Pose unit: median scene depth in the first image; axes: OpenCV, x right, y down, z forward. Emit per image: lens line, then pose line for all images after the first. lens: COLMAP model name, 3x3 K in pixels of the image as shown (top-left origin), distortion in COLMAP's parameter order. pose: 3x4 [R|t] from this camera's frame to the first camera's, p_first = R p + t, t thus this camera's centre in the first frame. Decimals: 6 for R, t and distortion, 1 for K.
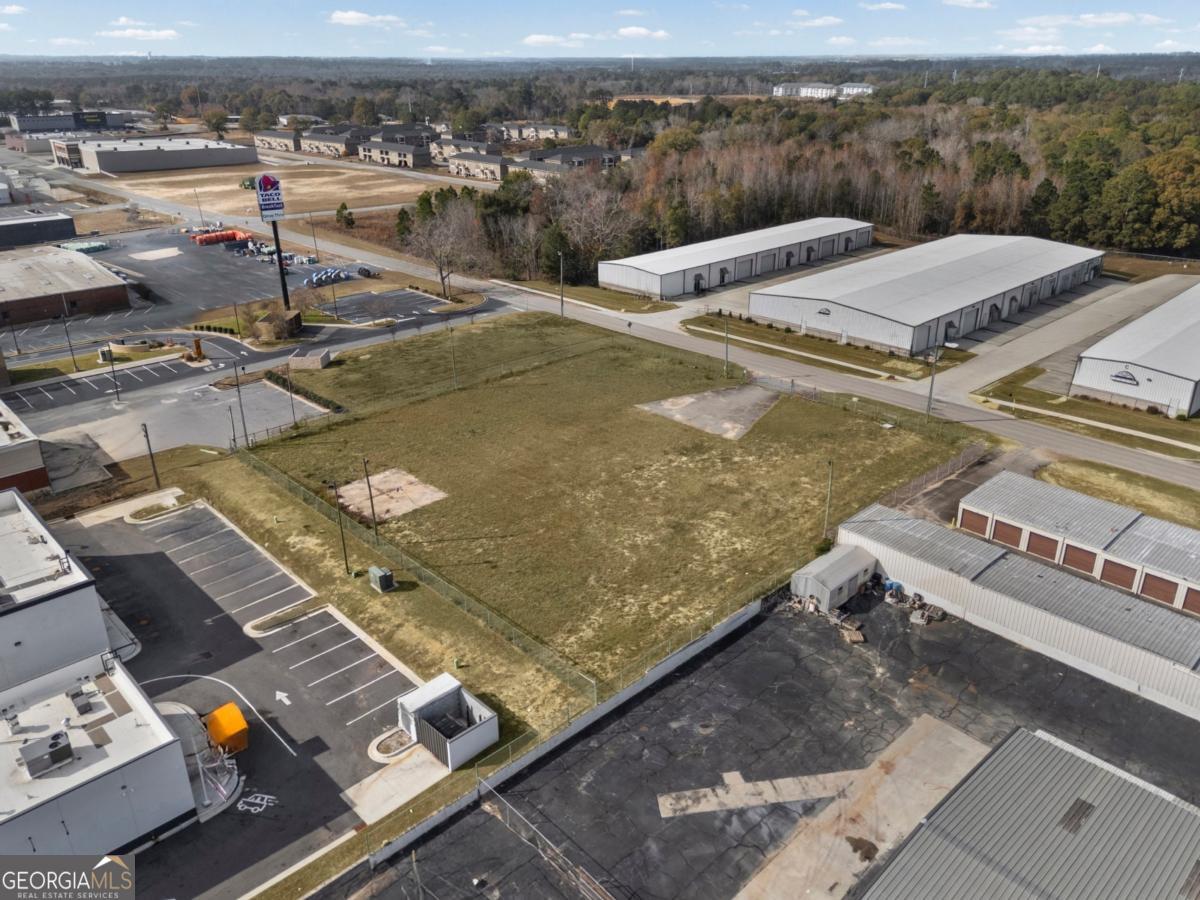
lens RADIAL K [[883.9, 0, 605.4], [0, 883.9, 448.9], [0, 0, 1]] dist [0.086514, -0.080753]
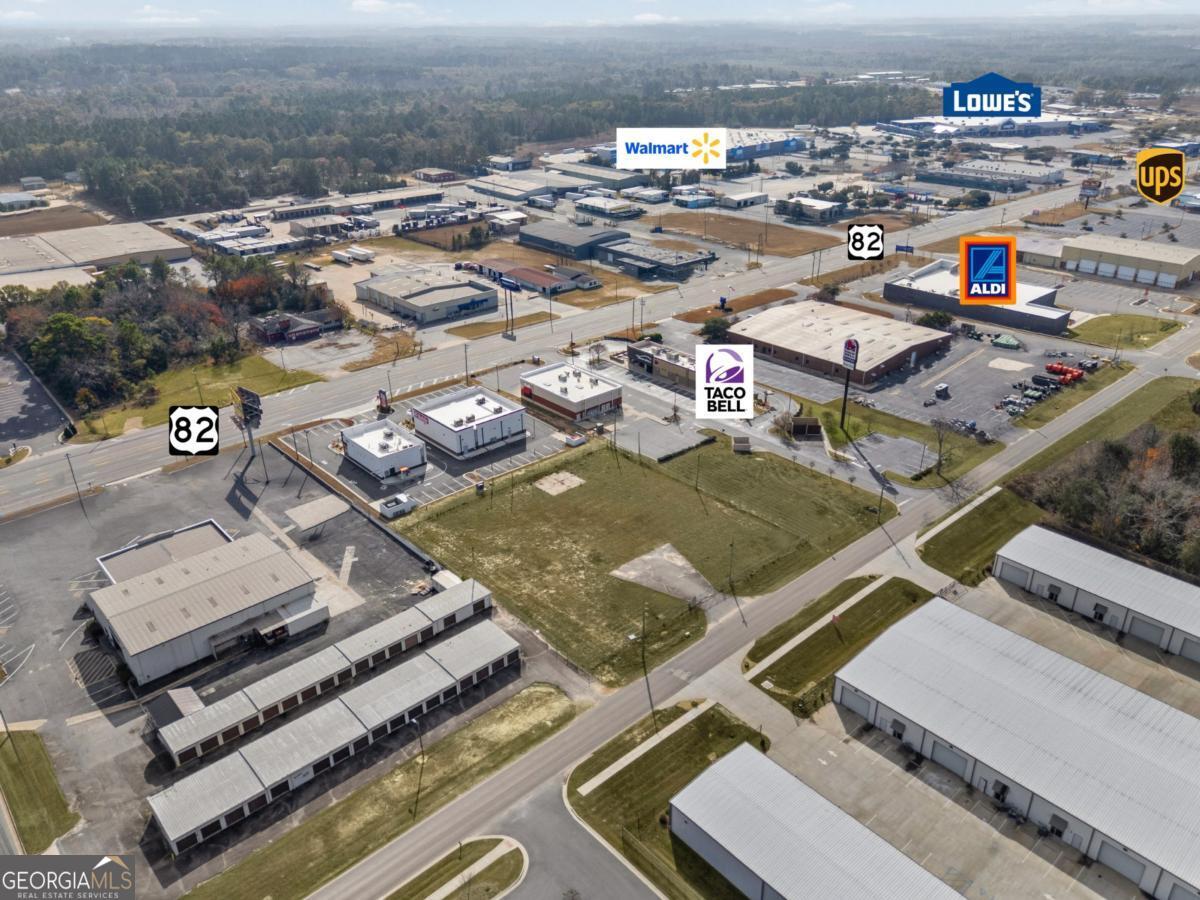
lens RADIAL K [[874.0, 0, 600.0], [0, 874.0, 450.0], [0, 0, 1]] dist [0.142106, -0.202040]
pose [[-0.034884, 0.442917, -0.895883, 1.641445], [-0.391484, 0.818734, 0.420019, -0.955346], [0.919524, 0.365376, 0.144834, 0.722981]]
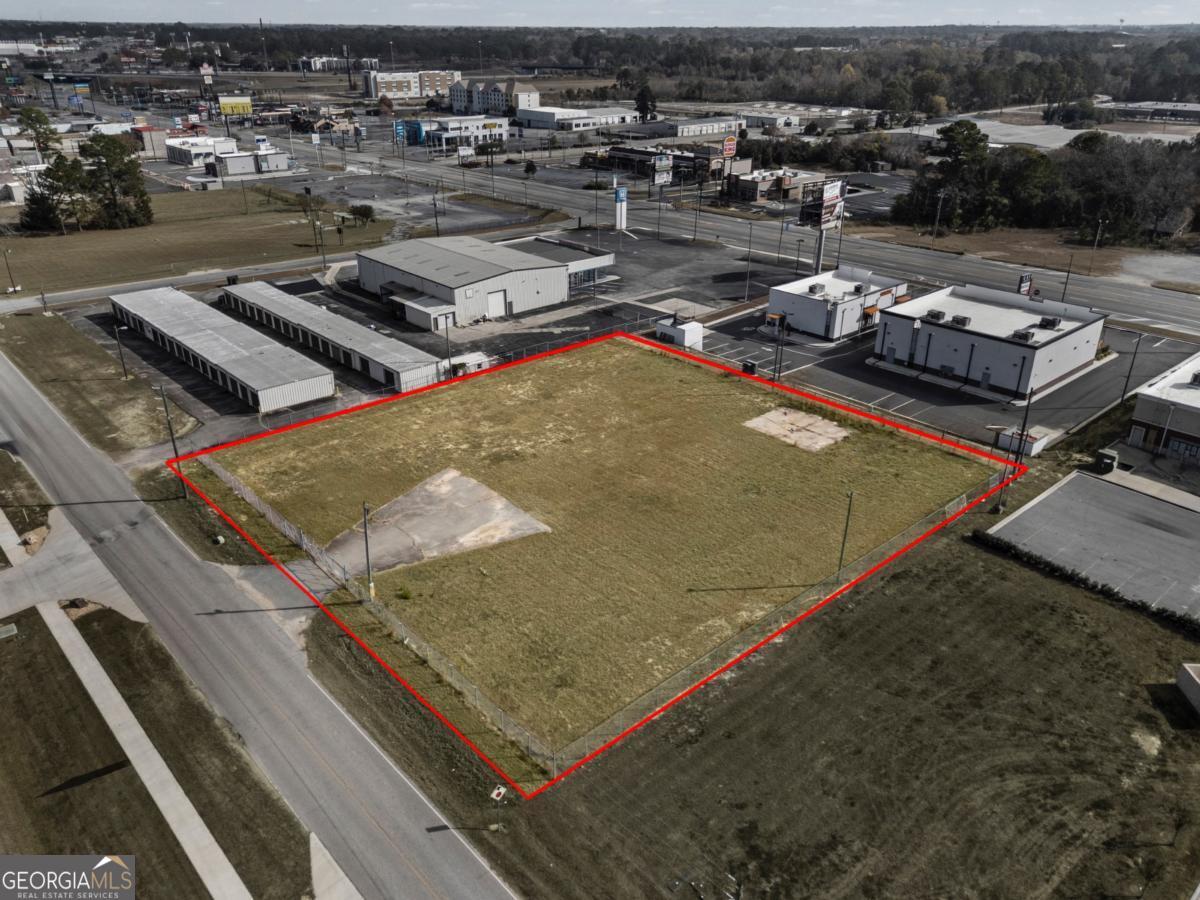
lens RADIAL K [[883.9, 0, 605.4], [0, 883.9, 448.9], [0, 0, 1]] dist [0.086514, -0.080753]
pose [[-0.999552, -0.010590, 0.027996, -0.034939], [0.014144, 0.657202, 0.753582, -0.744661], [-0.026380, 0.753640, -0.656758, 1.698654]]
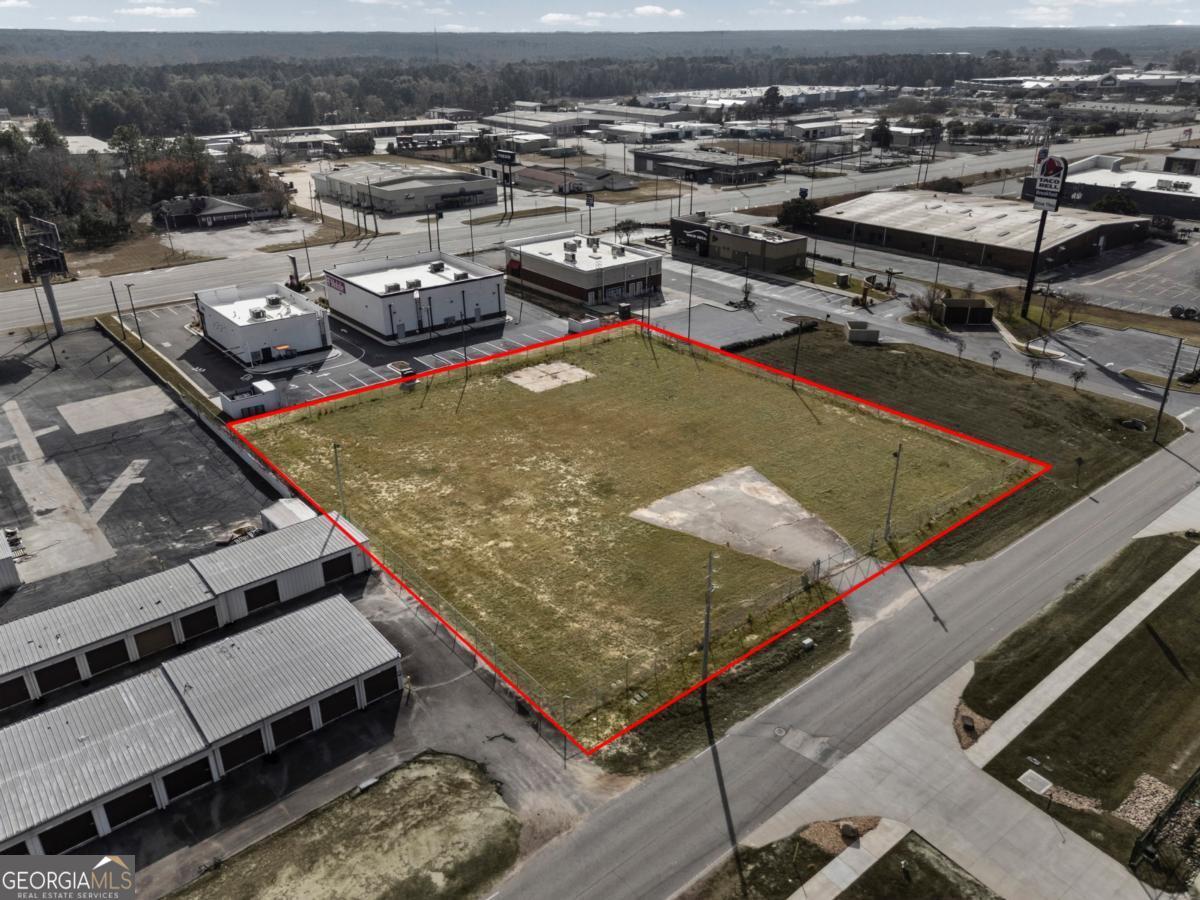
lens RADIAL K [[883.9, 0, 605.4], [0, 883.9, 448.9], [0, 0, 1]] dist [0.086514, -0.080753]
pose [[-0.075699, 0.425745, -0.901671, 0.914713], [-0.397230, 0.816538, 0.418896, -0.417056], [0.914592, 0.389881, 0.107308, 0.949814]]
